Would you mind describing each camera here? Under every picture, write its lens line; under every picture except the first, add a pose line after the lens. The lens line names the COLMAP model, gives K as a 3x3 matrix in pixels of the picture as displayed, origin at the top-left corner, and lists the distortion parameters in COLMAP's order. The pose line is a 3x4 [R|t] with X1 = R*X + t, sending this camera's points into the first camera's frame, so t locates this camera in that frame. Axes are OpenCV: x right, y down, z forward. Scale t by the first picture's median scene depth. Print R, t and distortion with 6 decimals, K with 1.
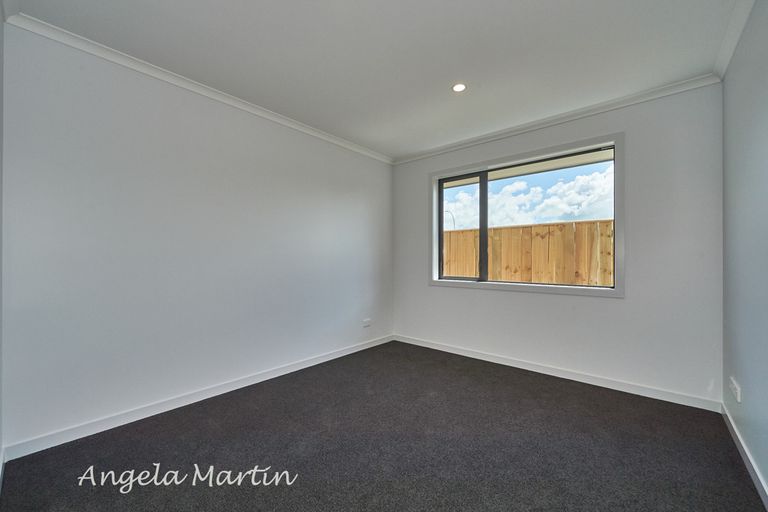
lens RADIAL K [[312.8, 0, 384.0], [0, 312.8, 256.0], [0, 0, 1]] dist [0.018467, 0.000129]
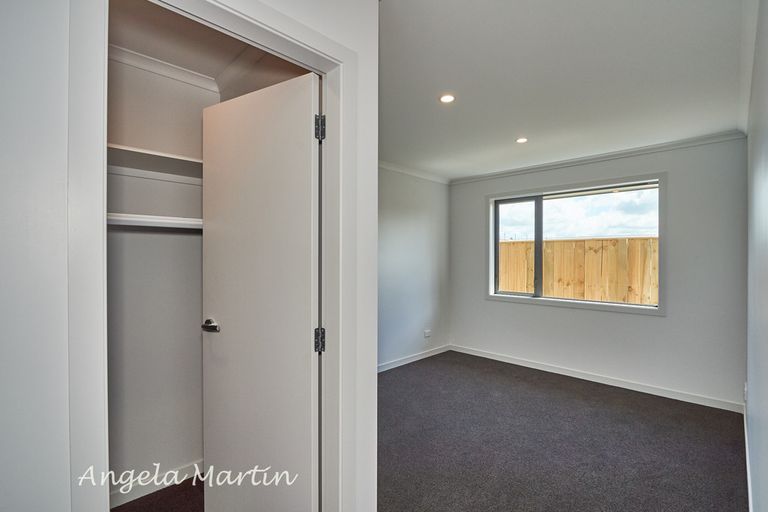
lens RADIAL K [[359.9, 0, 384.0], [0, 359.9, 256.0], [0, 0, 1]] dist [0.001048, -0.000157]
pose [[0.997429, 0.001615, -0.071642, -0.114262], [-0.001141, 0.999977, 0.006657, -0.062922], [0.071651, -0.006558, 0.997408, -0.253217]]
